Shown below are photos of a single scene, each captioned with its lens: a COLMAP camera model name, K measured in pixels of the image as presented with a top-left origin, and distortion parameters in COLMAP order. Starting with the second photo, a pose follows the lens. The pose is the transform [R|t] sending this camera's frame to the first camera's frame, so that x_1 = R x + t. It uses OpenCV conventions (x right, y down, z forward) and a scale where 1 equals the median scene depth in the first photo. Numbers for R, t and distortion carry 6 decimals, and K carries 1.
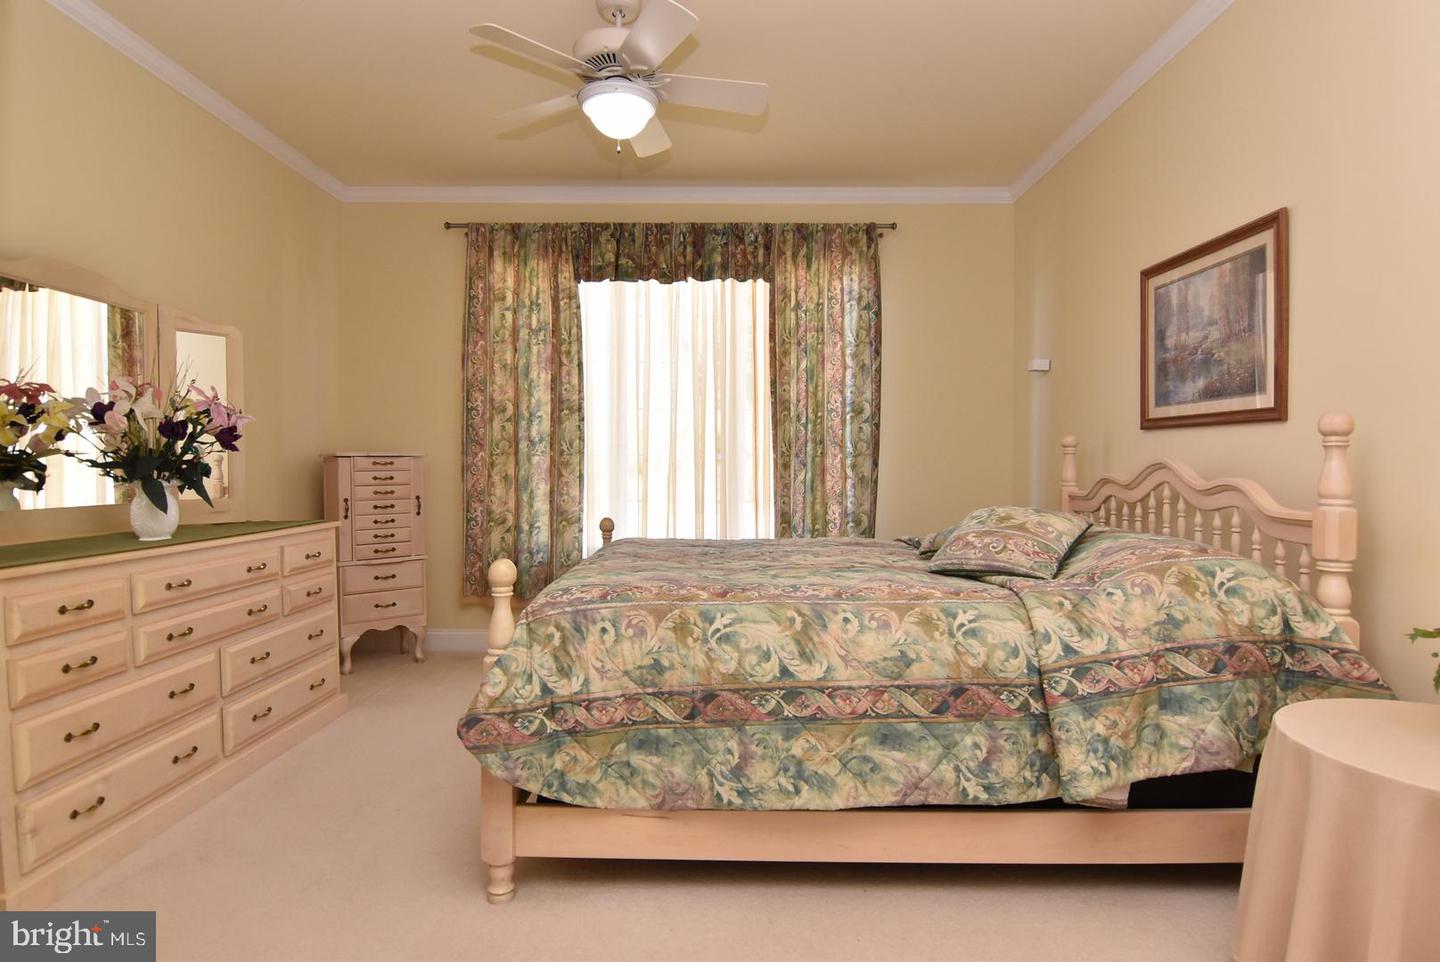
lens RADIAL K [[765.5, 0, 725.4], [0, 765.5, 479.1], [0, 0, 1]] dist [0.003123, -0.019538]
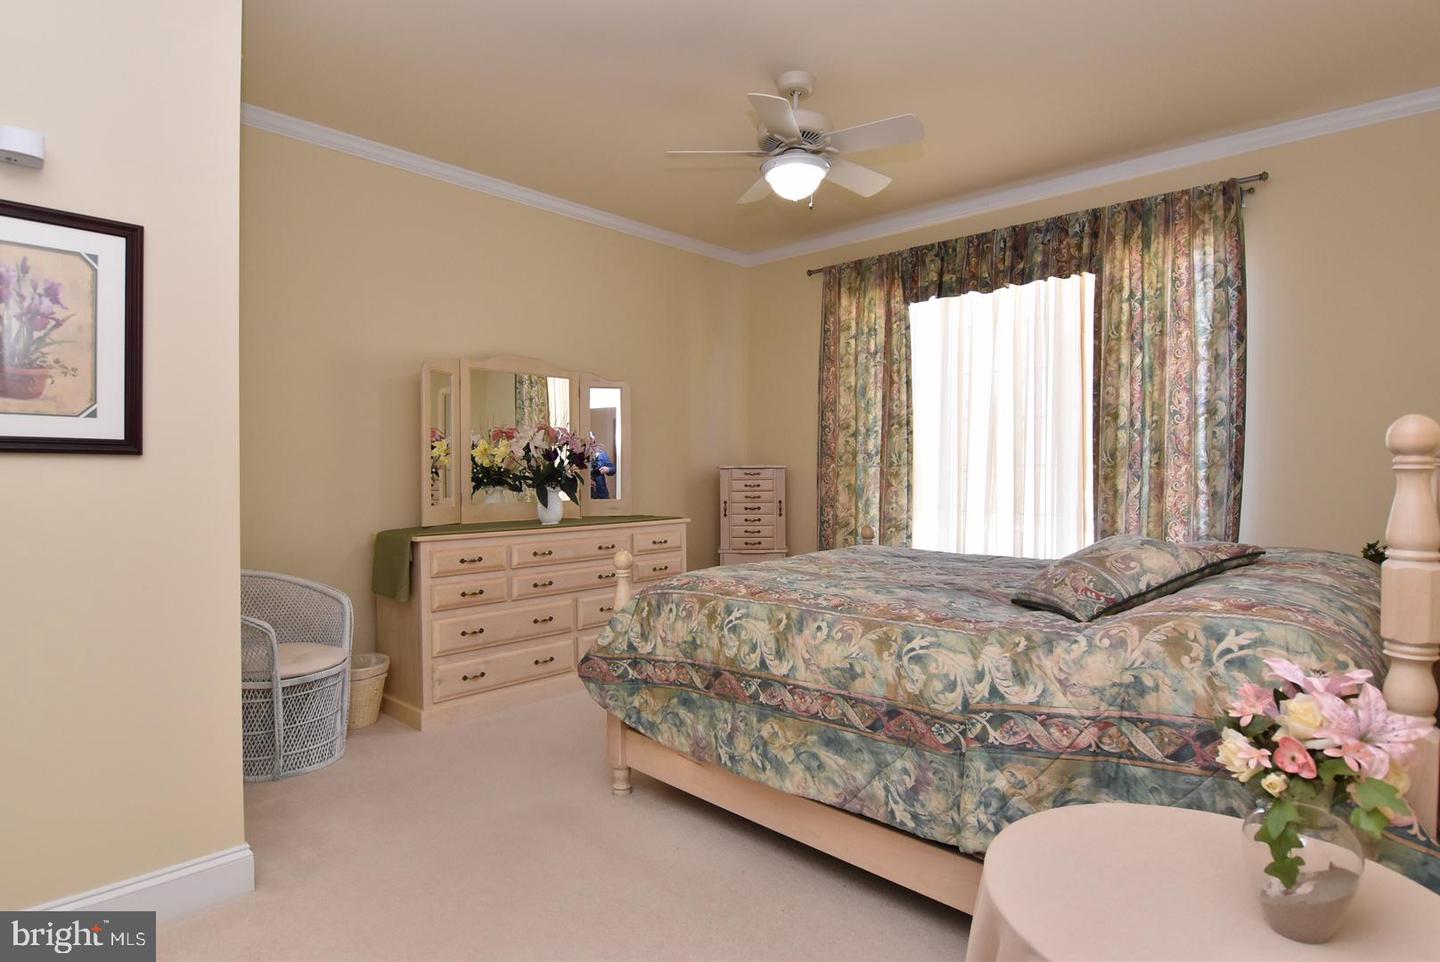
lens RADIAL K [[765.5, 0, 729.1], [0, 765.5, 481.9], [0, 0, 1]] dist [0.003123, -0.019538]
pose [[0.733599, 0.011915, -0.679478, 0.480428], [-0.010785, 0.999924, 0.005890, -0.017888], [0.679497, 0.003007, 0.733672, 0.065320]]
